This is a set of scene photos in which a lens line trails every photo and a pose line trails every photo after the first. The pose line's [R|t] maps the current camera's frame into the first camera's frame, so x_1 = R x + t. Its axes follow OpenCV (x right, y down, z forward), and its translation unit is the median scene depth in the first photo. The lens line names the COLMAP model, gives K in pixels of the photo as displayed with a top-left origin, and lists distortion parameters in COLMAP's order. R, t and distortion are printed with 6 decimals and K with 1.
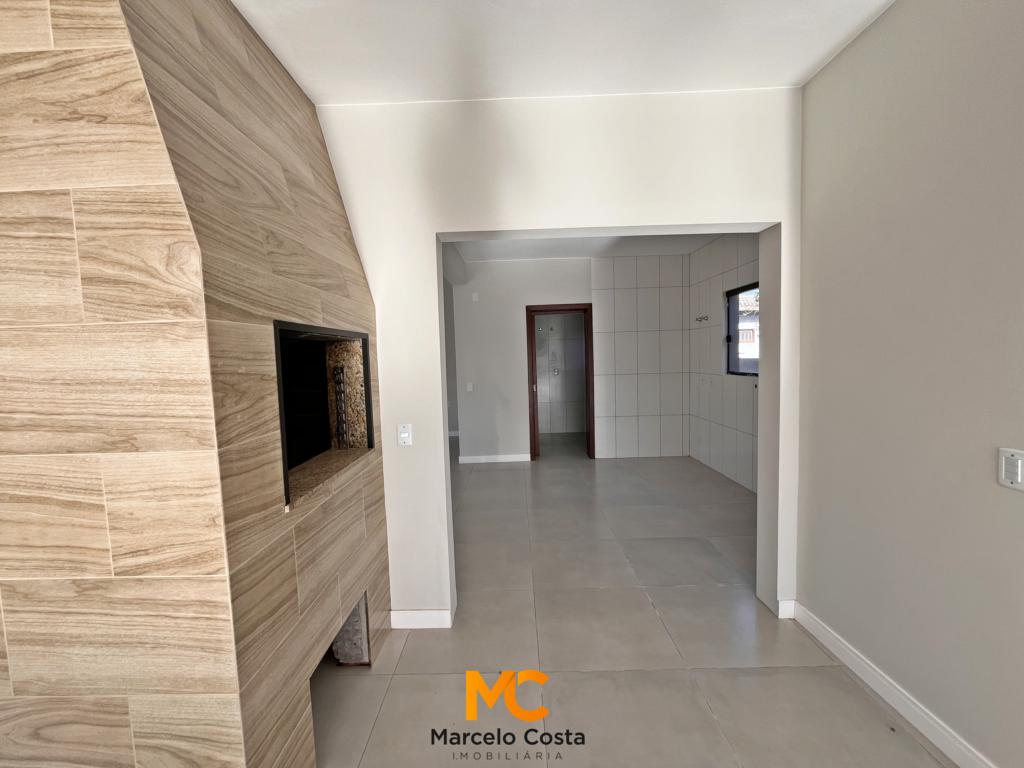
lens RADIAL K [[411.9, 0, 509.0], [0, 411.9, 382.3], [0, 0, 1]] dist [-0.002650, -0.000193]
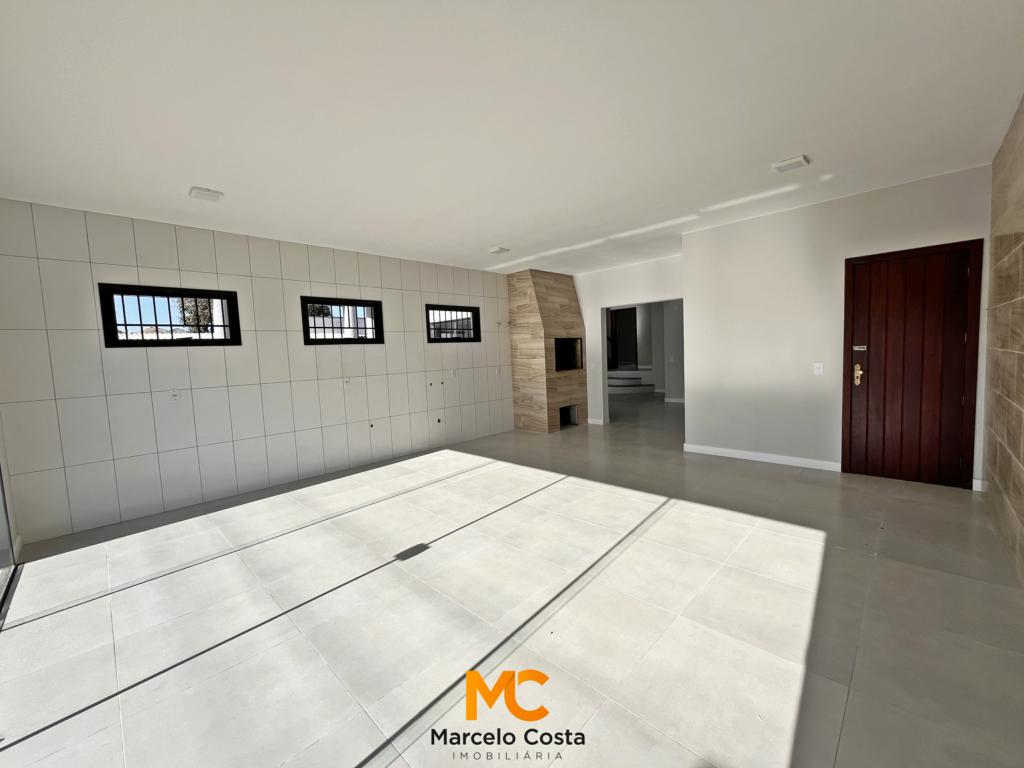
lens RADIAL K [[411.9, 0, 509.0], [0, 411.9, 382.3], [0, 0, 1]] dist [-0.002650, -0.000193]
pose [[0.711428, 0.057022, -0.700442, 3.496012], [-0.025313, 0.998135, 0.055547, 0.182787], [0.702303, -0.021788, 0.711545, -4.076934]]
